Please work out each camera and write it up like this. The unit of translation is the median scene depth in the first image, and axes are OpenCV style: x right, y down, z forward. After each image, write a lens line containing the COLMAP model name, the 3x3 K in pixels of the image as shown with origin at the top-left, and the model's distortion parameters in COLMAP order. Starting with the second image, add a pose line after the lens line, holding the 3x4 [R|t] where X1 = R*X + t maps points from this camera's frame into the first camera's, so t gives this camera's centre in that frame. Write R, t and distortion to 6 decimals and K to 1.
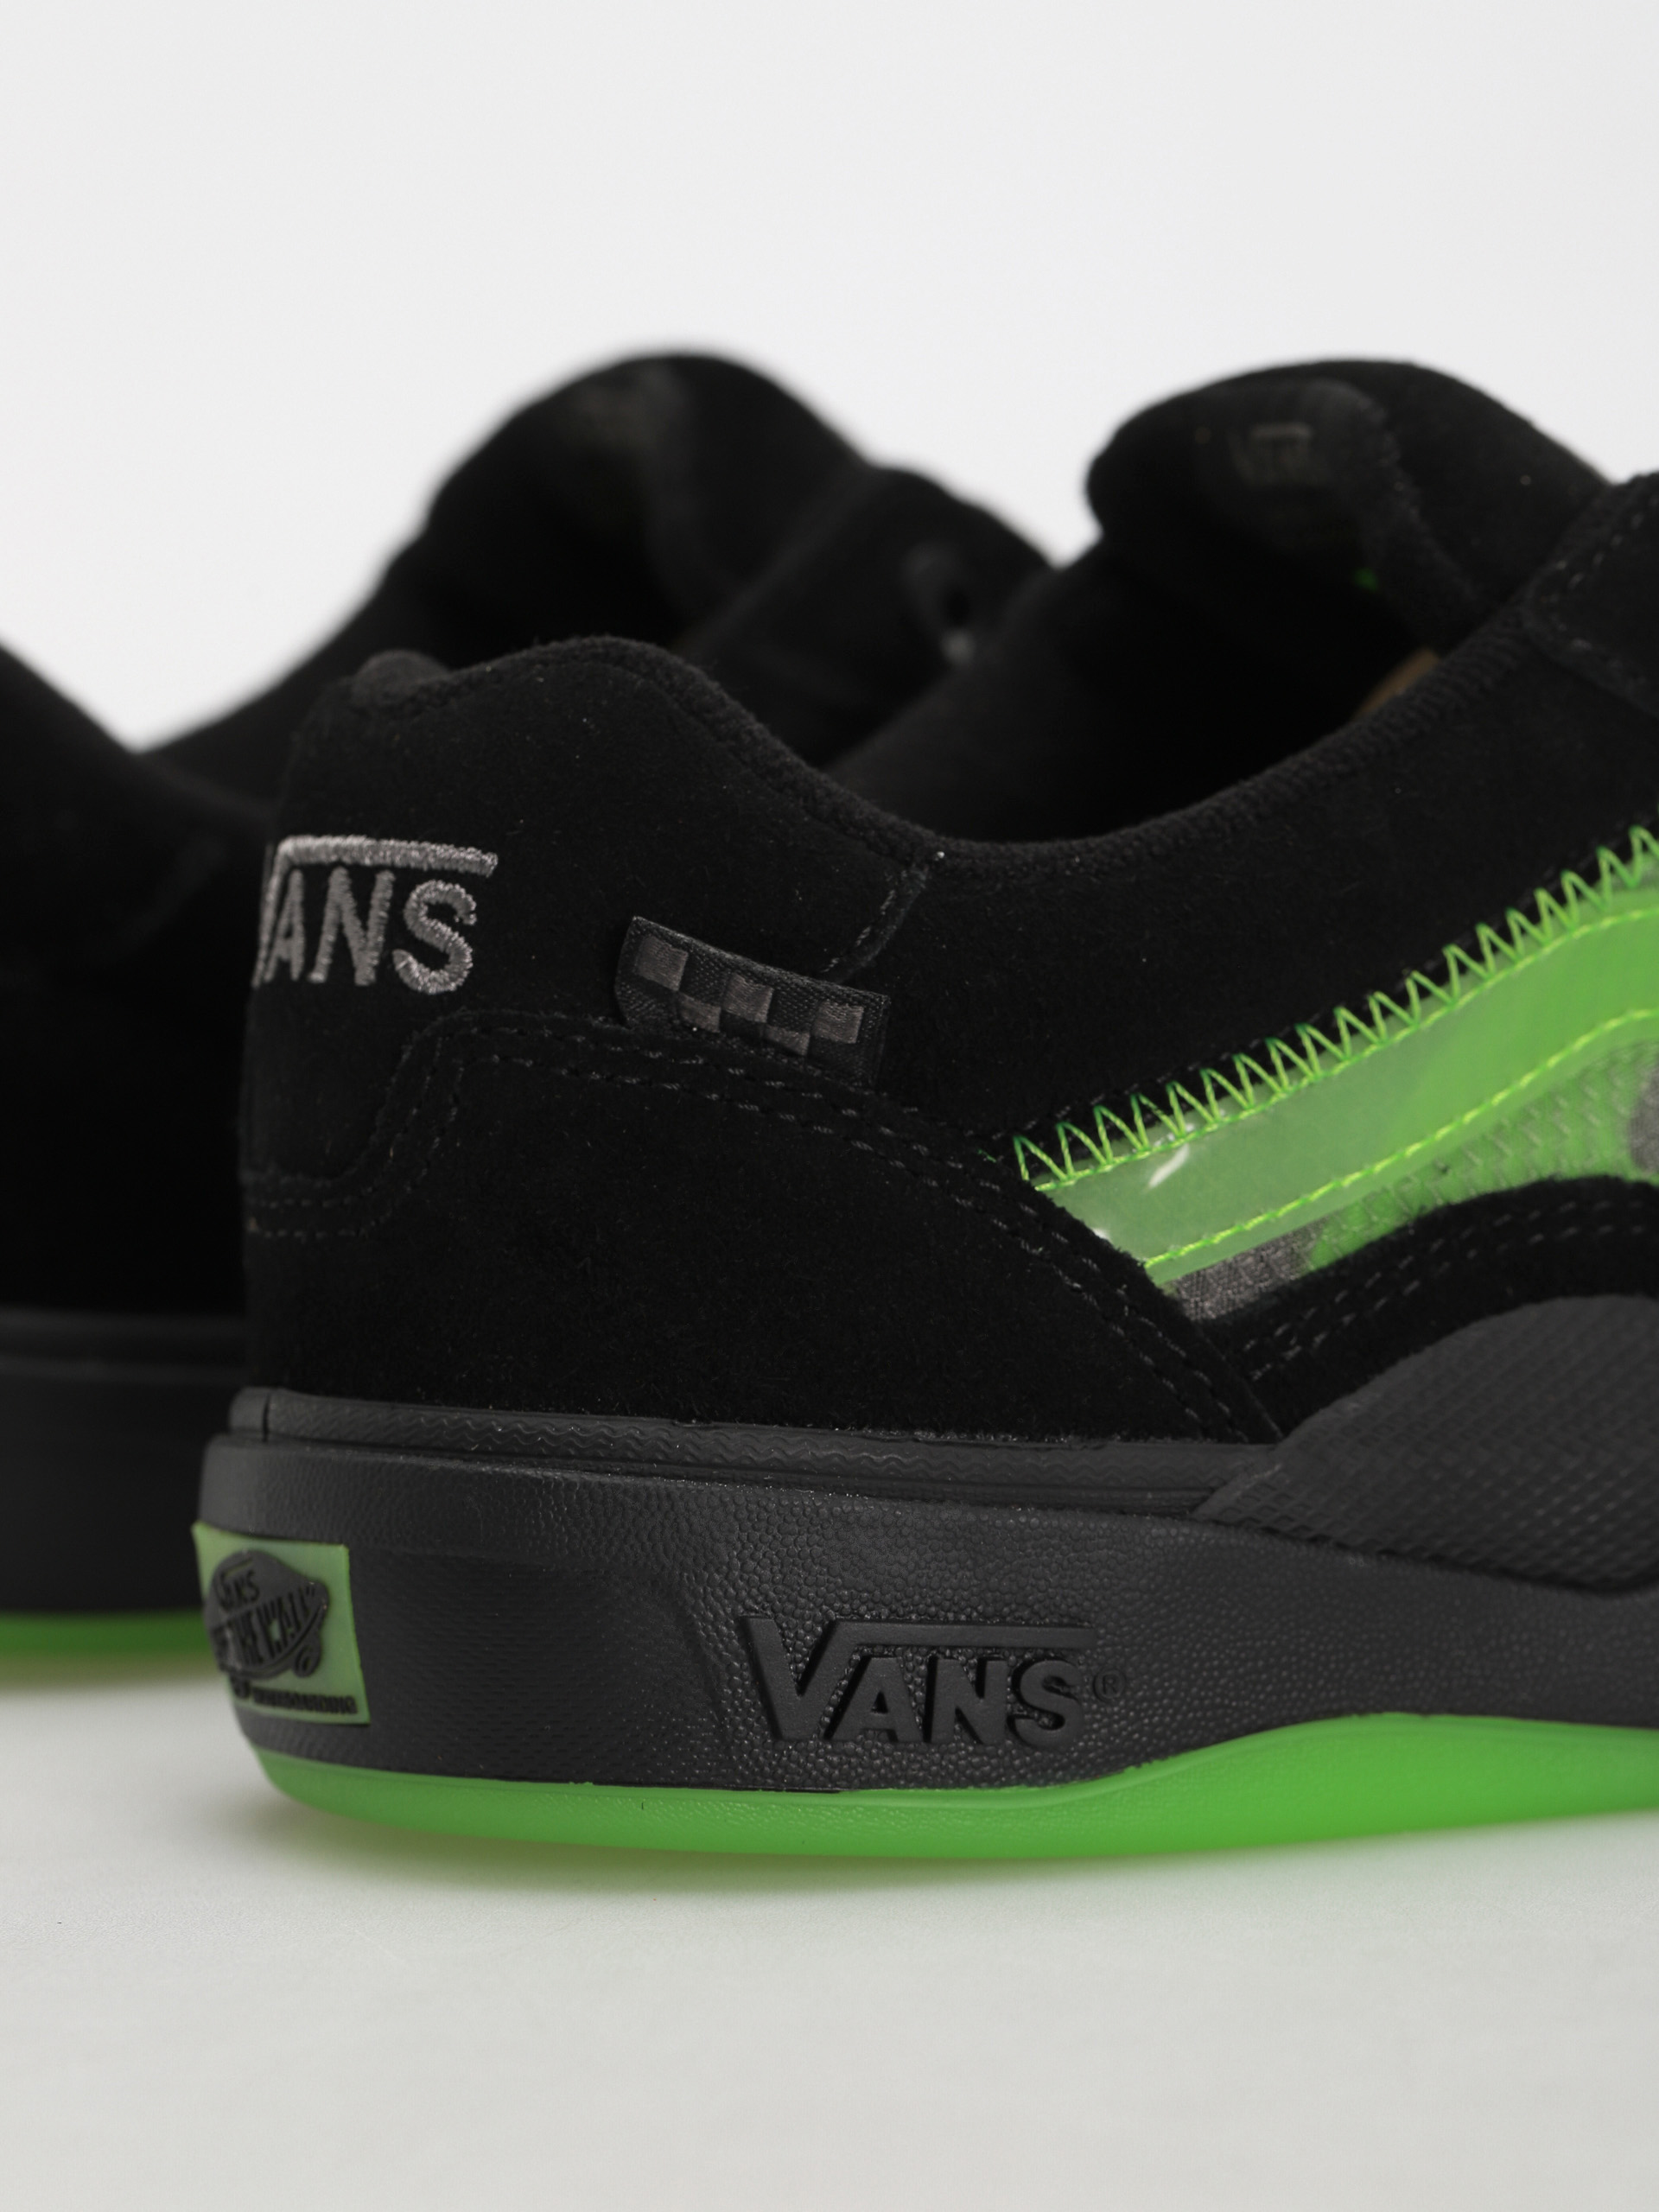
lens RADIAL K [[7929.8, 0, 829.5], [0, 7929.8, 1106.0], [0, 0, 1]] dist [-0.151521, -2.162095]
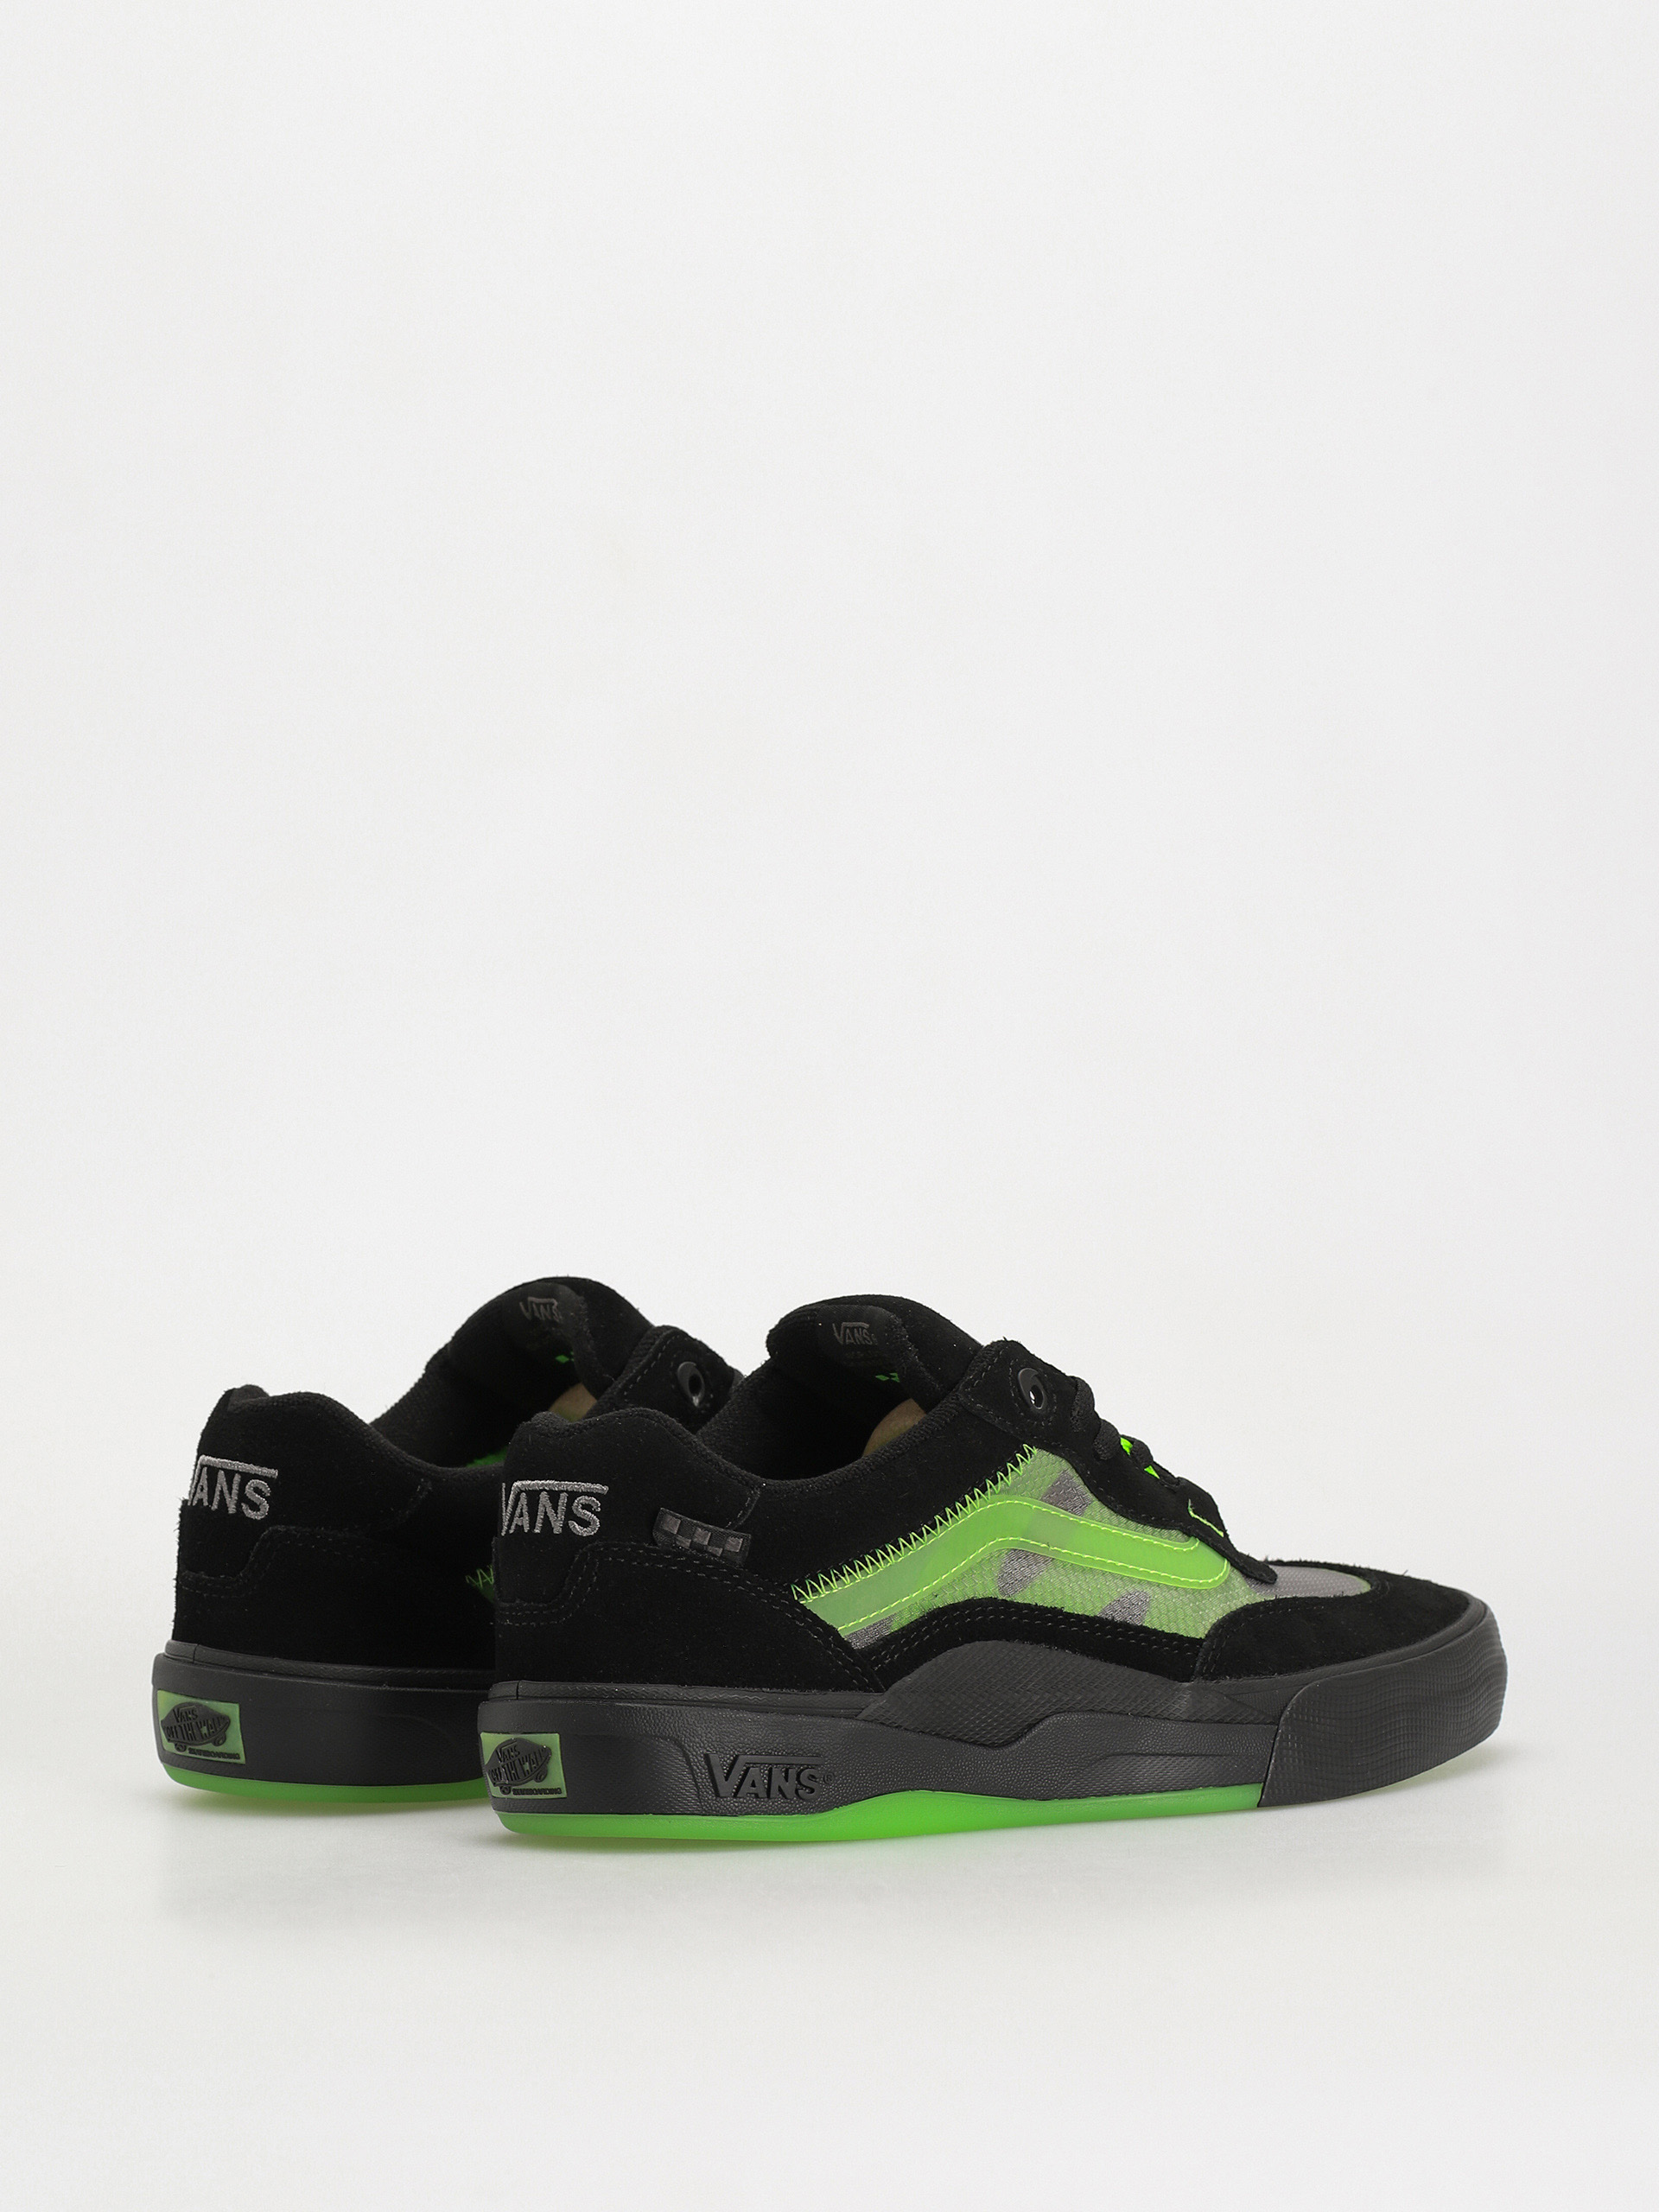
lens RADIAL K [[7929.8, 0, 829.5], [0, 7929.8, 1106.0], [0, 0, 1]] dist [-0.151521, -2.162095]
pose [[0.986600, -0.002819, 0.163133, -0.420058], [0.014911, 0.997224, -0.072949, 0.039718], [-0.162475, 0.074404, 0.983903, -1.776888]]
